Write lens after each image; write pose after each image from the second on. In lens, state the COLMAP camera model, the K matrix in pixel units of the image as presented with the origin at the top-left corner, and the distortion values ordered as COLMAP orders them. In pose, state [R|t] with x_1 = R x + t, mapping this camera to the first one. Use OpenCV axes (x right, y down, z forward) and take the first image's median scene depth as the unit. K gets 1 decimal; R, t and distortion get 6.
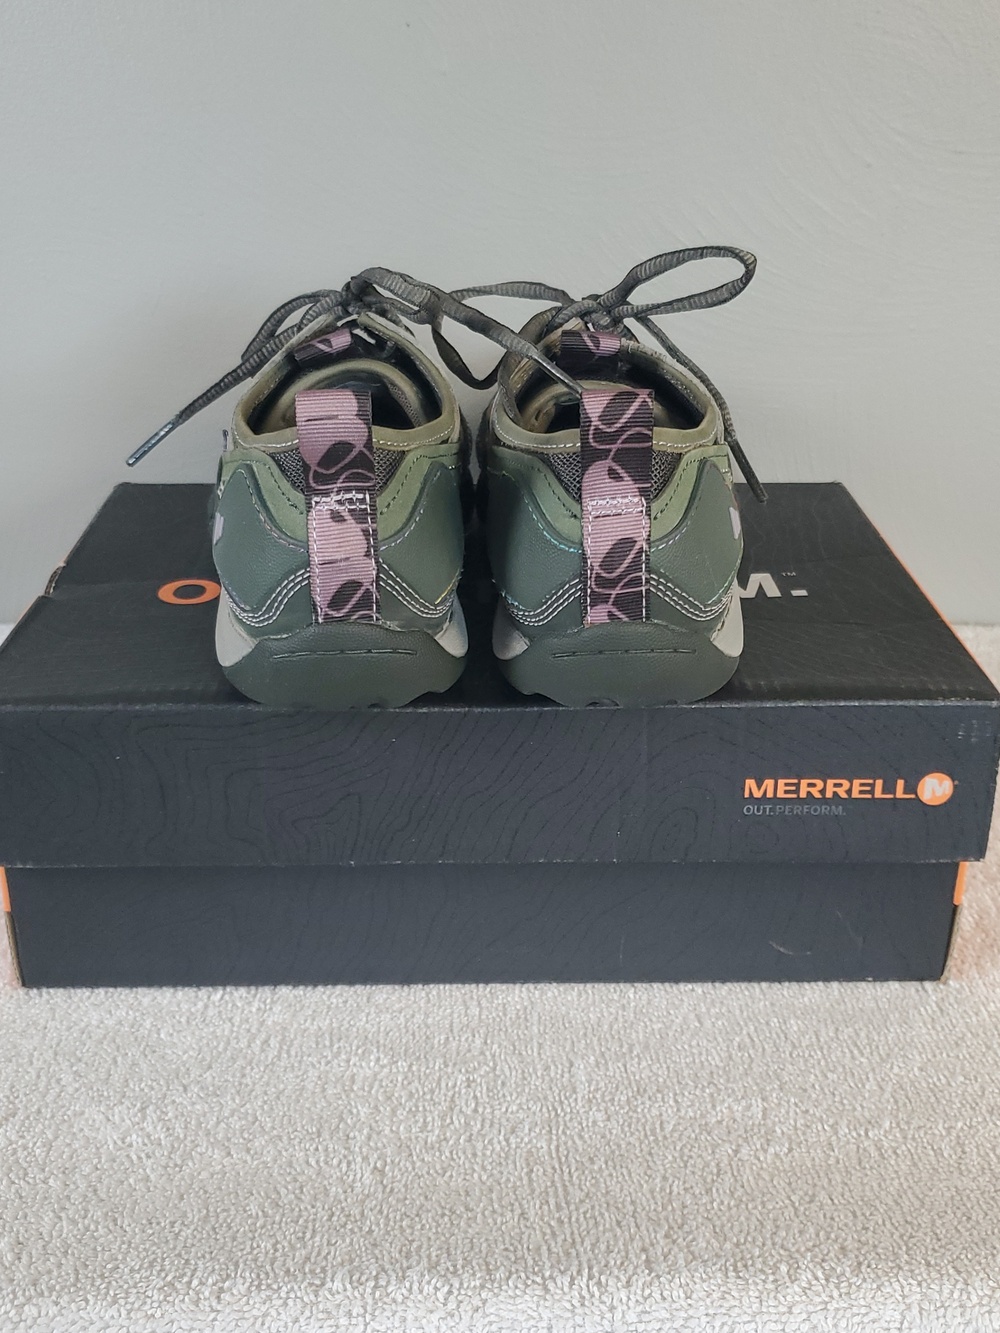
lens RADIAL K [[1367.3, 0, 508.9], [0, 1367.3, 670.3], [0, 0, 1]] dist [0.088605, -0.131899]
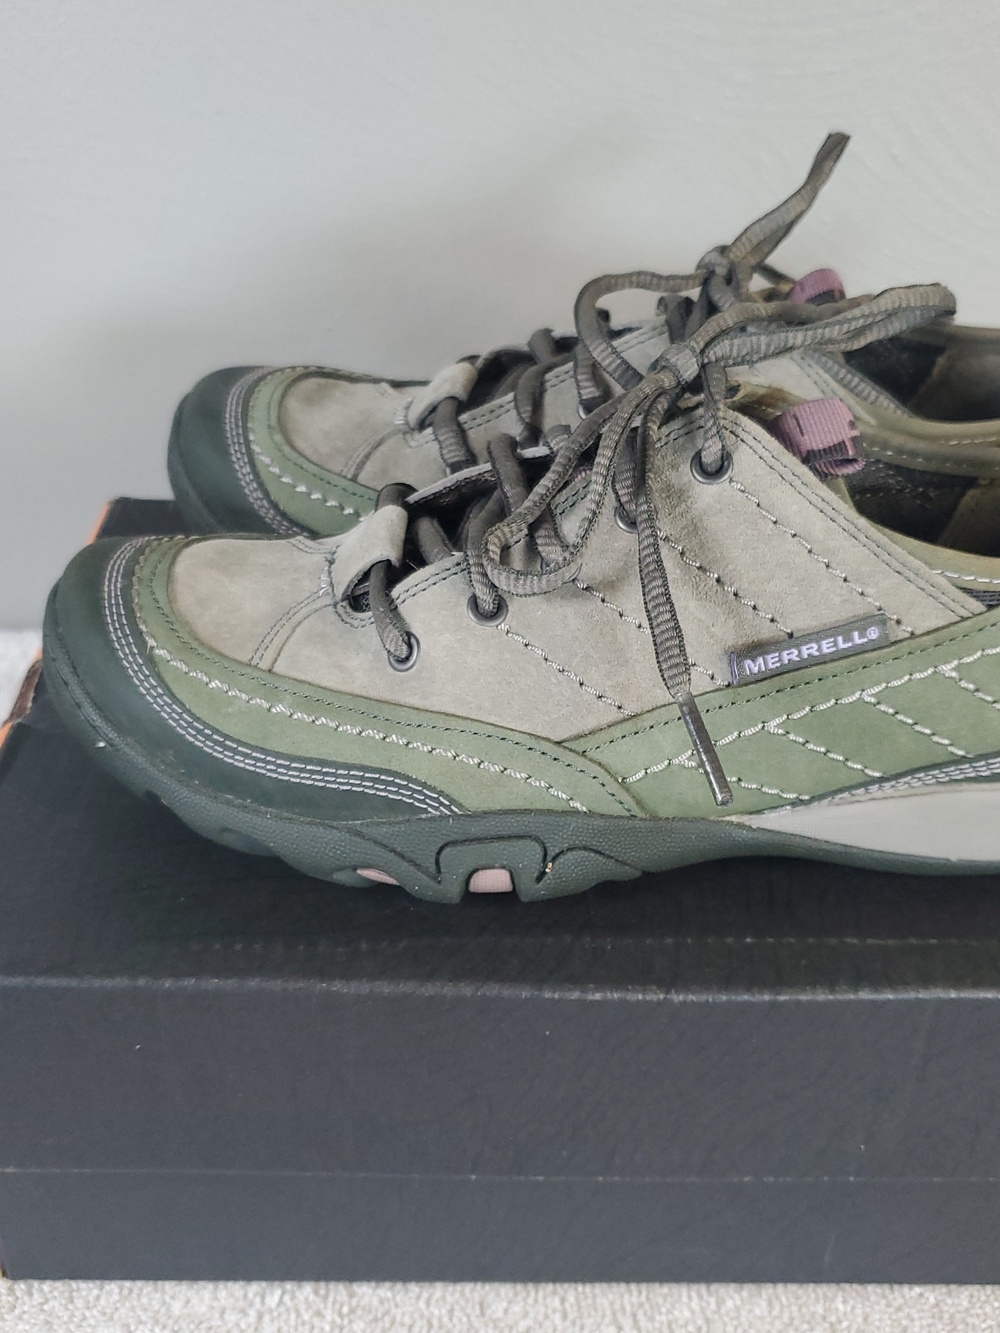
lens RADIAL K [[1403.4, 0, 492.0], [0, 1403.4, 692.5], [0, 0, 1]] dist [0.076290, -0.196811]
pose [[0.999613, 0.021895, 0.017166, -0.128510], [-0.023991, 0.990782, 0.133327, -0.202454], [-0.014089, -0.133687, 0.990923, 0.331507]]
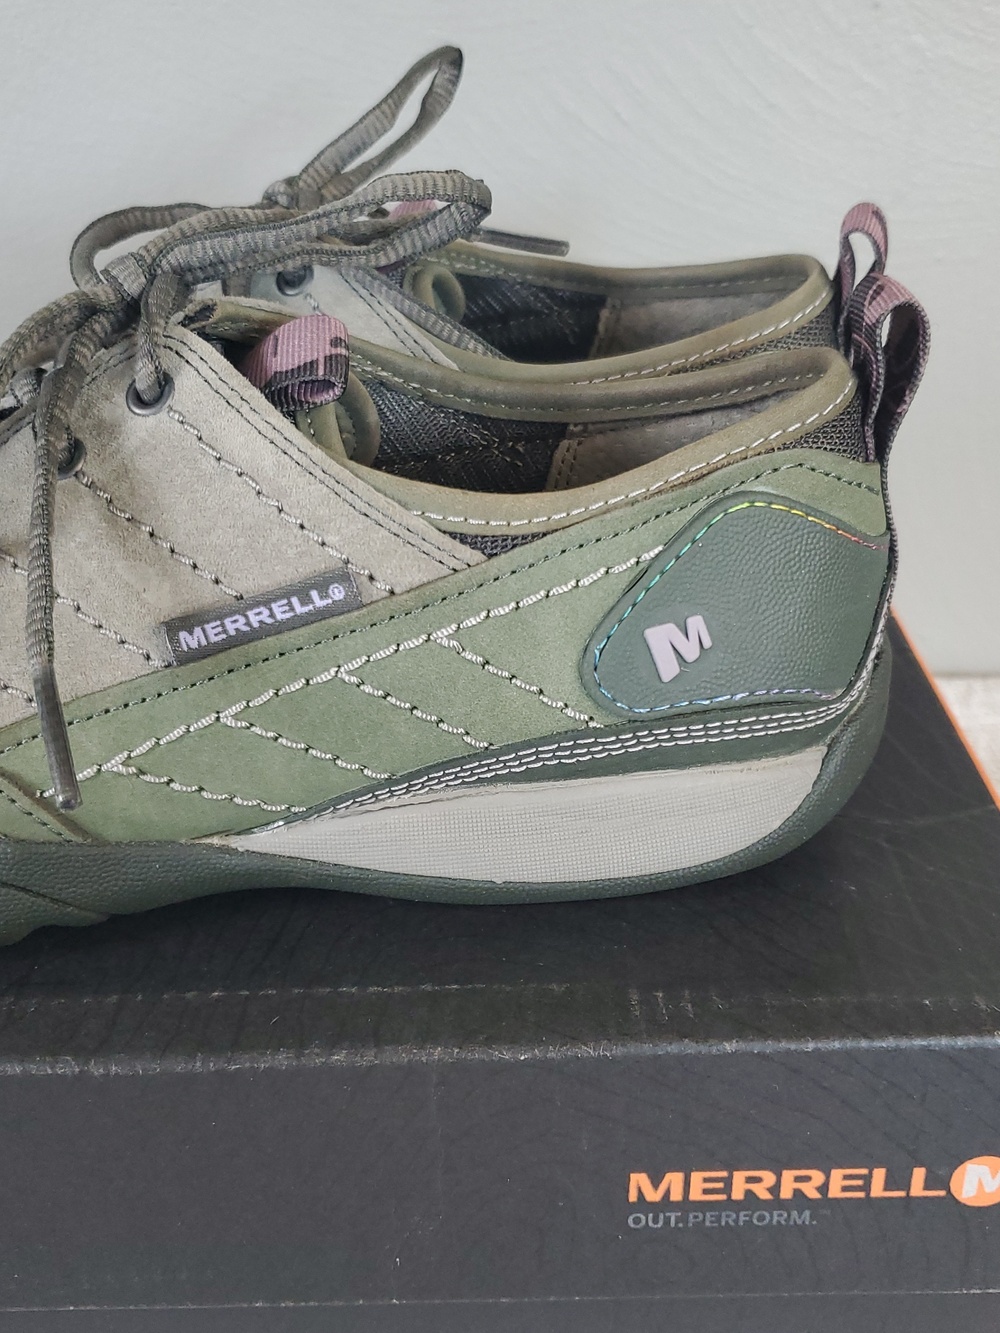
lens RADIAL K [[1414.5, 0, 522.9], [0, 1414.5, 671.3], [0, 0, 1]] dist [0.262519, -1.034840]
pose [[0.999904, -0.010818, 0.008698, 0.129448], [0.010310, 0.998347, 0.056539, -0.144947], [-0.009296, -0.056444, 0.998362, 0.461777]]
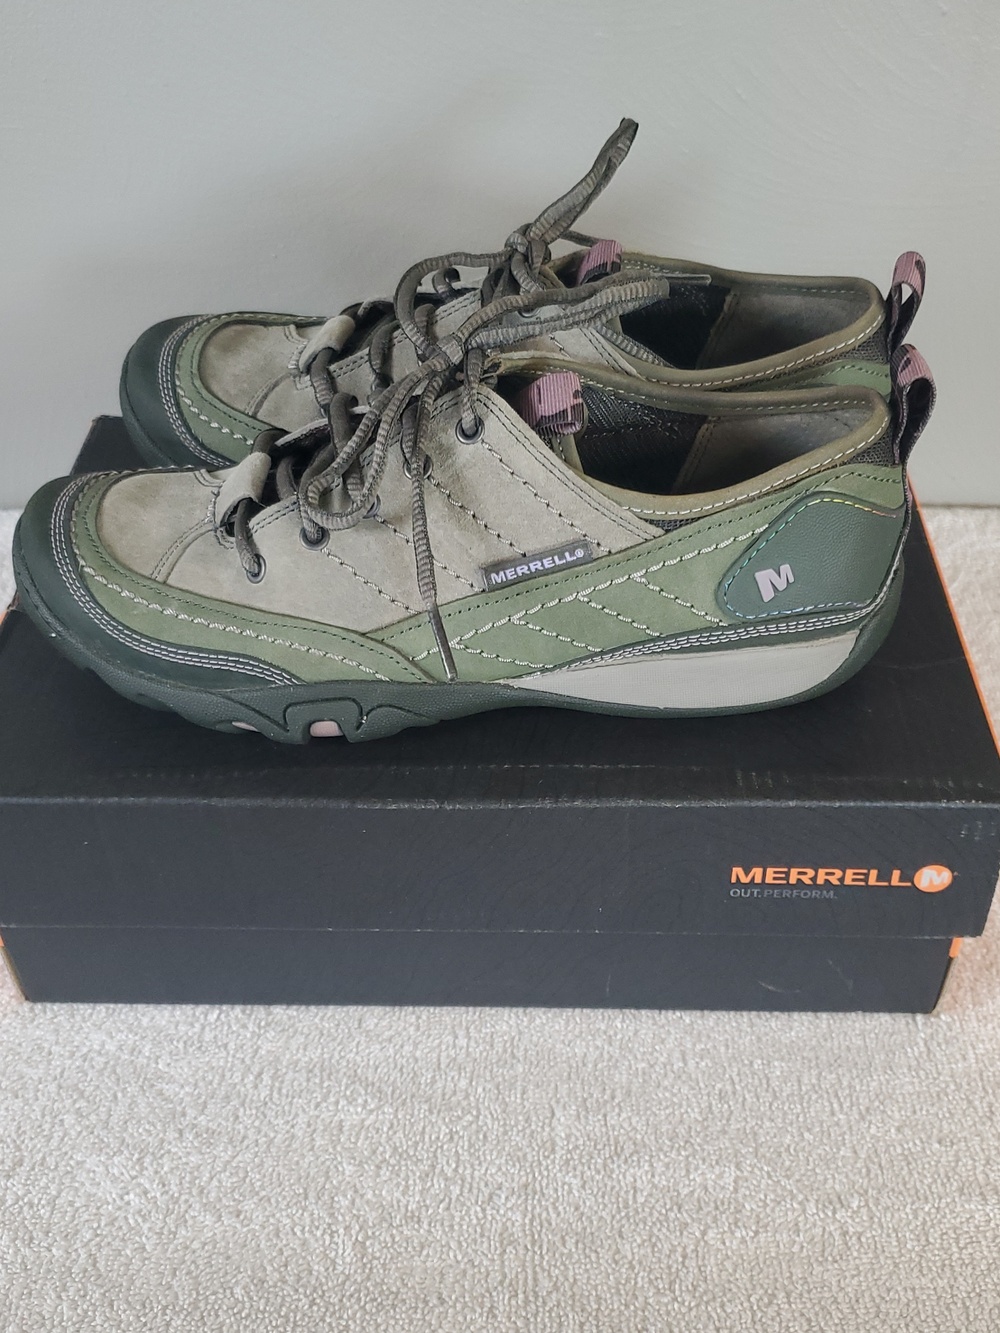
lens RADIAL K [[1385.9, 0, 500.0], [0, 1385.9, 666.5], [0, 0, 1]] dist [0.088240, -0.148614]
pose [[0.998341, 0.007610, -0.057072, 0.064483], [0.007661, 0.964858, 0.262662, -0.315516], [0.057065, -0.262663, 0.963199, 0.087255]]
